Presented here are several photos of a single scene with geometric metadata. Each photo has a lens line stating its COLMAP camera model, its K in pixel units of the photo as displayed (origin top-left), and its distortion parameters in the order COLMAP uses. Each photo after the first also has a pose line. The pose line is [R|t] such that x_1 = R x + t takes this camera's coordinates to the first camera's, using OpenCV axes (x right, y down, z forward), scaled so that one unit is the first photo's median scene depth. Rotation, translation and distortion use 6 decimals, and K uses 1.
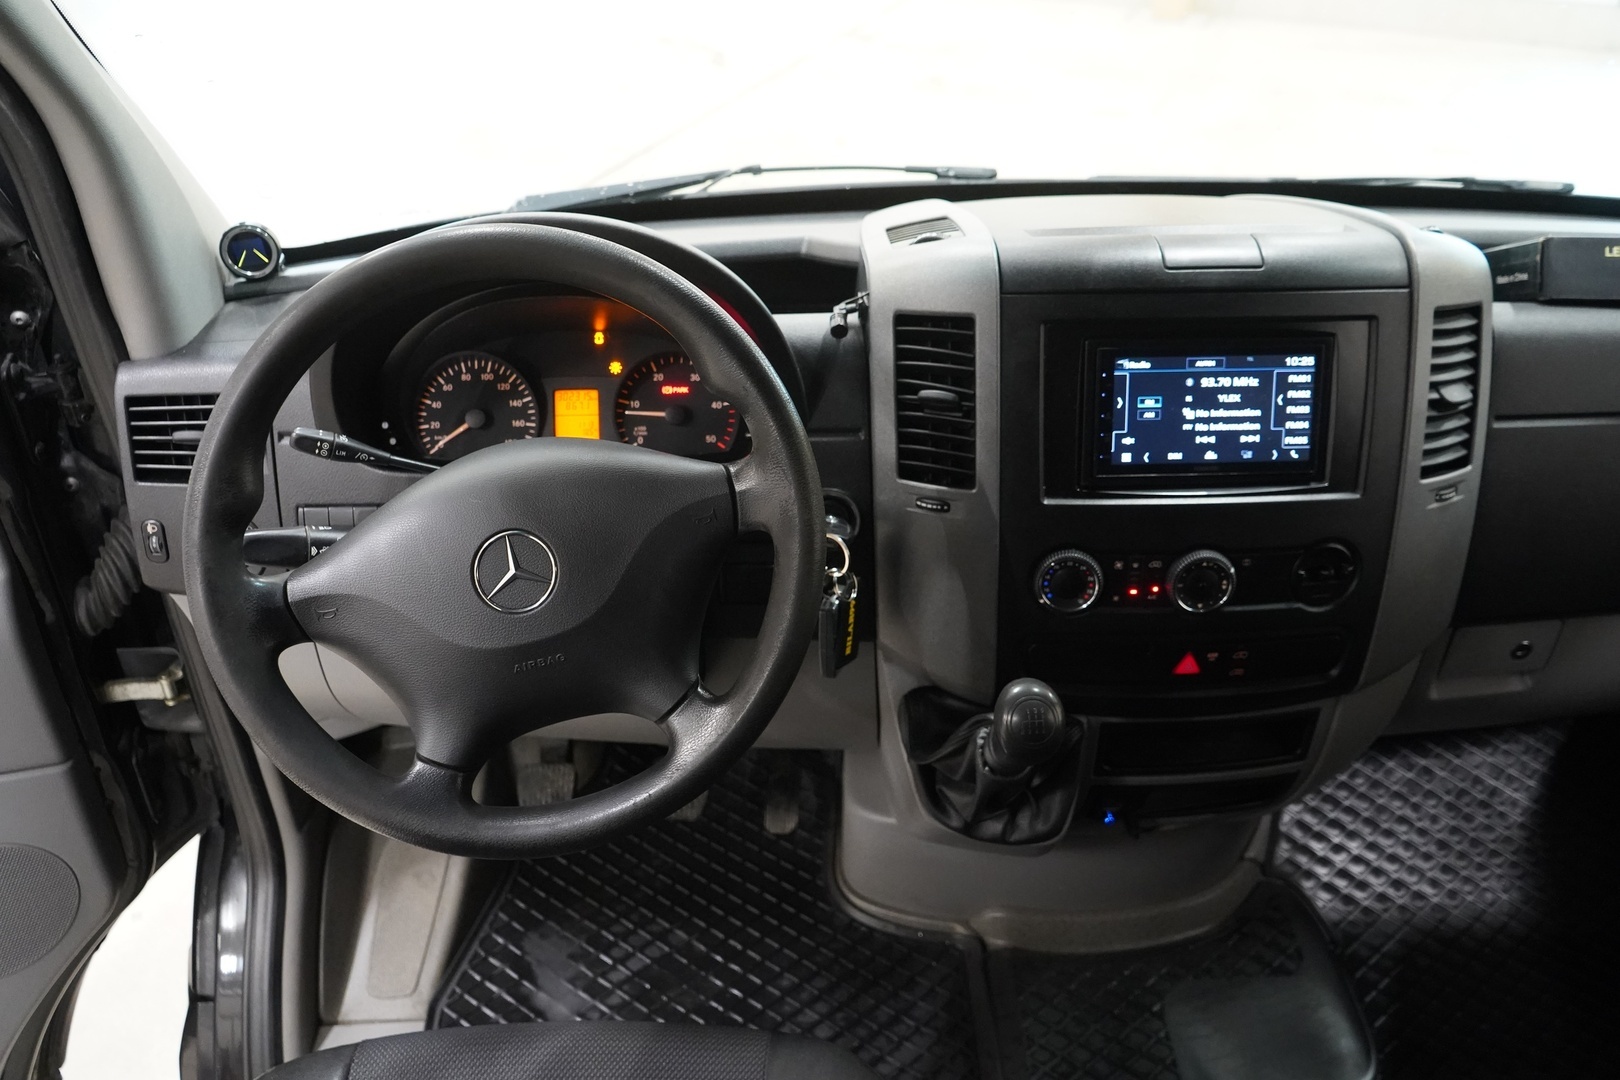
lens RADIAL K [[1309.1, 0, 814.5], [0, 1309.1, 540.2], [0, 0, 1]] dist [-0.023303, 0.020514]
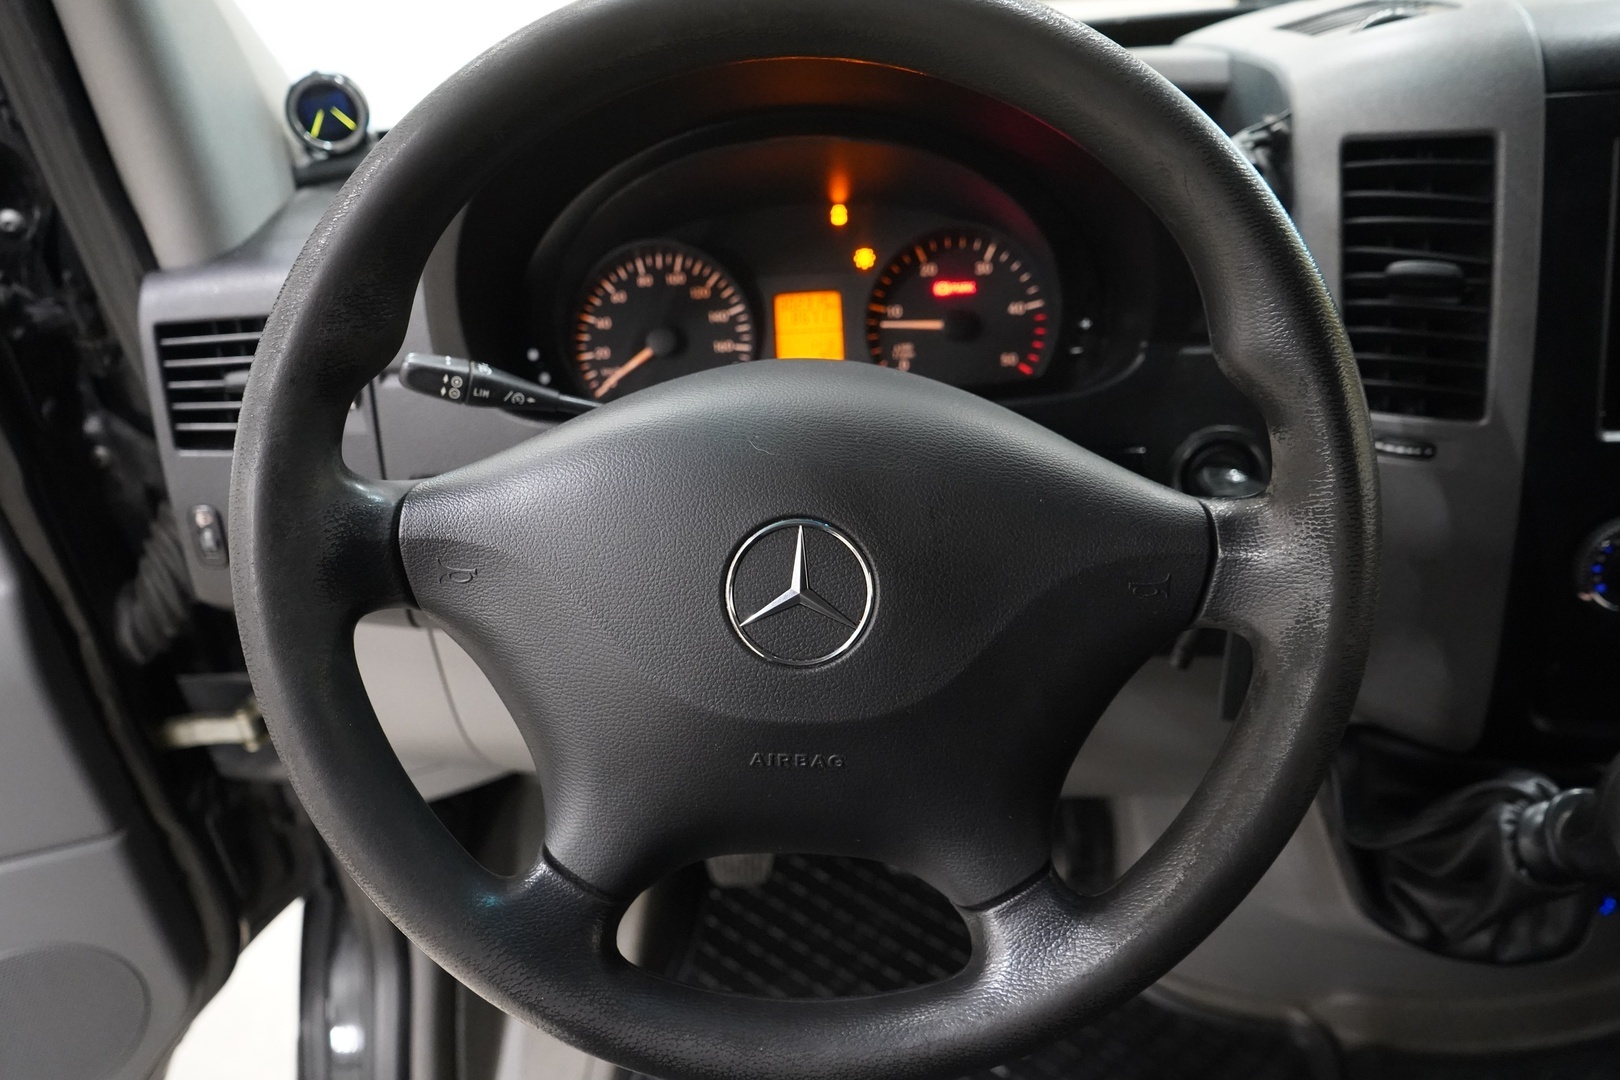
lens RADIAL K [[1309.1, 0, 815.1], [0, 1309.1, 540.7], [0, 0, 1]] dist [-0.023303, 0.020514]
pose [[0.997285, -0.026843, -0.068574, -0.135496], [0.029566, 0.998801, 0.039020, -0.013750], [0.067444, -0.040942, 0.996883, 0.322999]]
